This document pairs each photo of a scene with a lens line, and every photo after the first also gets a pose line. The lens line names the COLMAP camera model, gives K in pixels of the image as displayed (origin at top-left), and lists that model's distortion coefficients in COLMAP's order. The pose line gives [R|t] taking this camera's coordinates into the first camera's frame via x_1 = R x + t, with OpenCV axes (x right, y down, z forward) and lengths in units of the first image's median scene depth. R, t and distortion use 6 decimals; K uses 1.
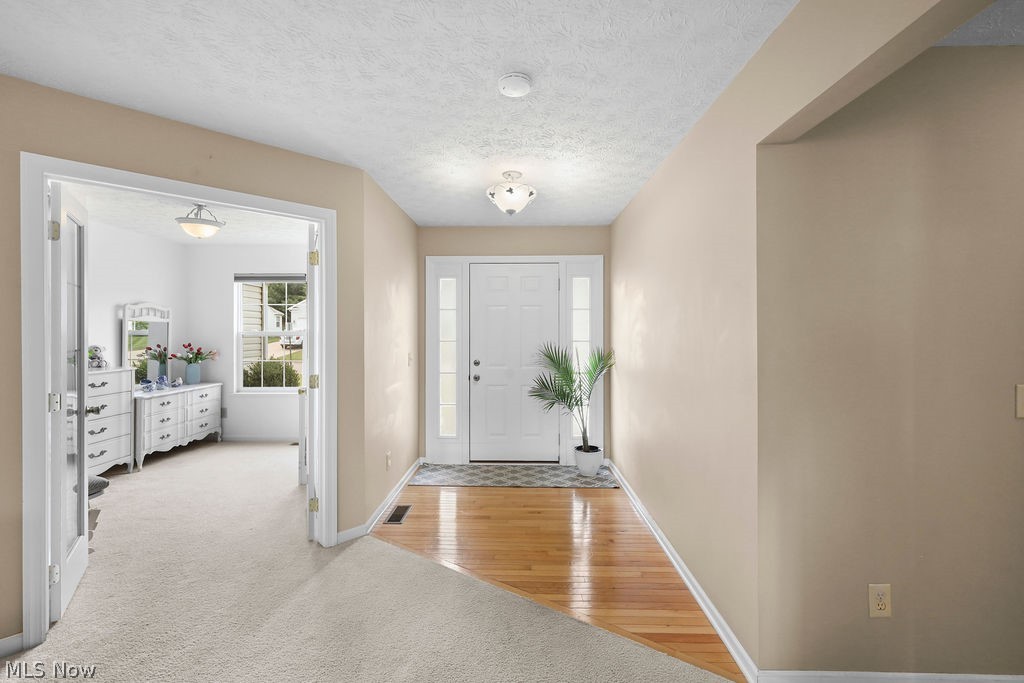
lens RADIAL K [[448.2, 0, 506.8], [0, 448.2, 333.0], [0, 0, 1]] dist [0.002975, -0.000727]
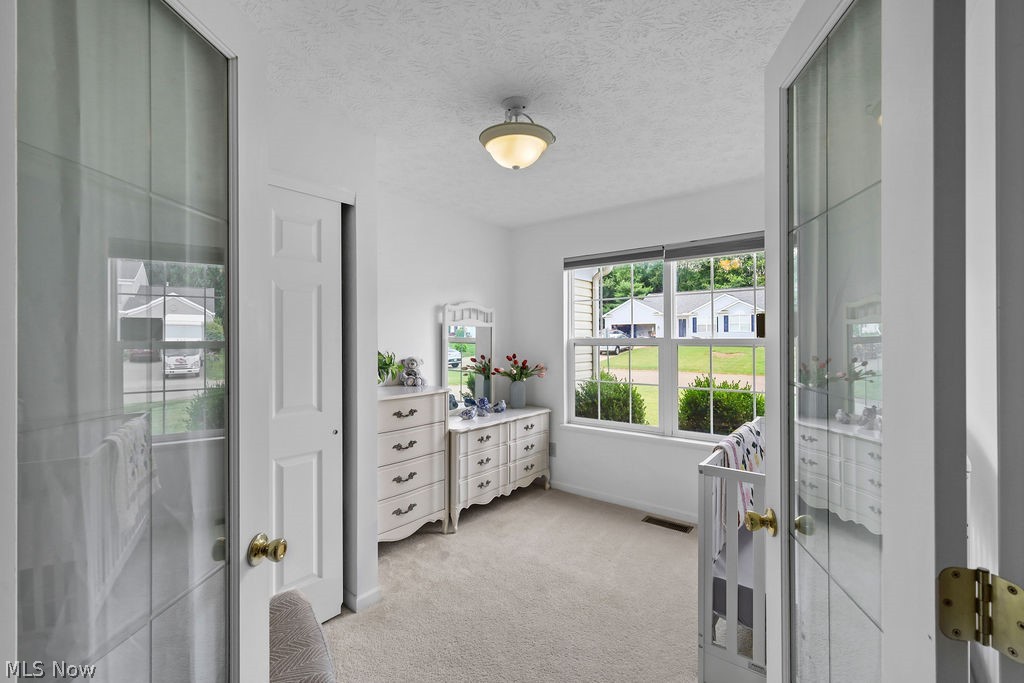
lens RADIAL K [[448.2, 0, 512.3], [0, 448.2, 338.0], [0, 0, 1]] dist [0.002975, -0.000727]
pose [[0.797556, -0.003522, -0.603234, -0.284924], [0.002552, 0.999994, -0.002466, -0.003235], [0.603239, 0.000427, 0.797560, 0.446044]]
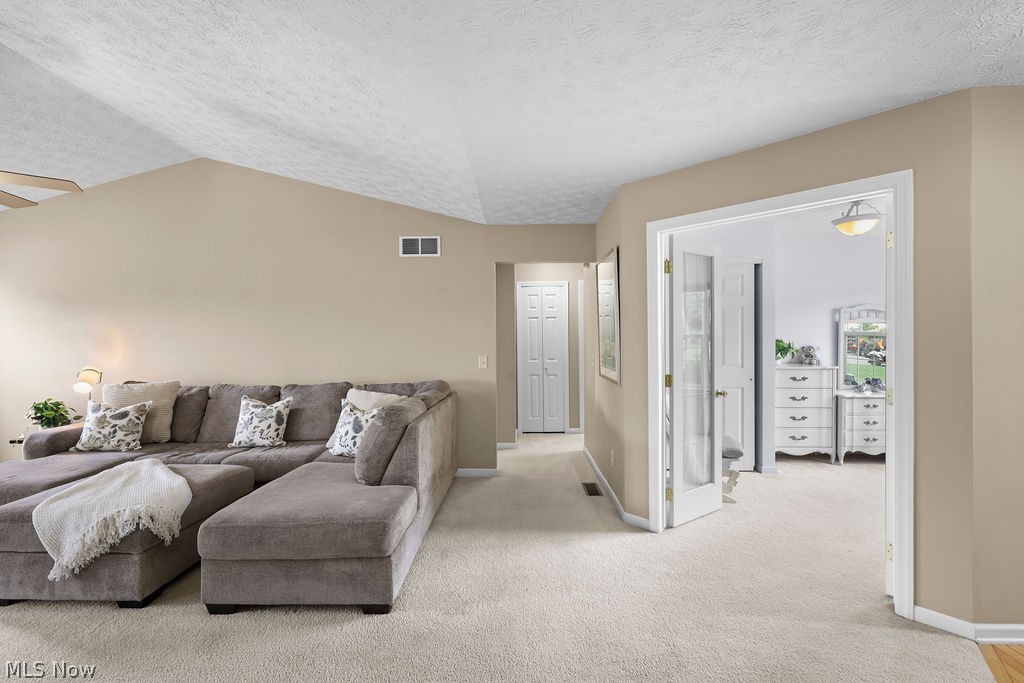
lens RADIAL K [[448.2, 0, 509.0], [0, 448.2, 338.2], [0, 0, 1]] dist [0.002975, -0.000727]
pose [[0.007576, 0.007917, -0.999940, 0.214794], [0.001183, 0.999968, 0.007926, -0.000604], [0.999971, -0.001243, 0.007566, 0.197681]]
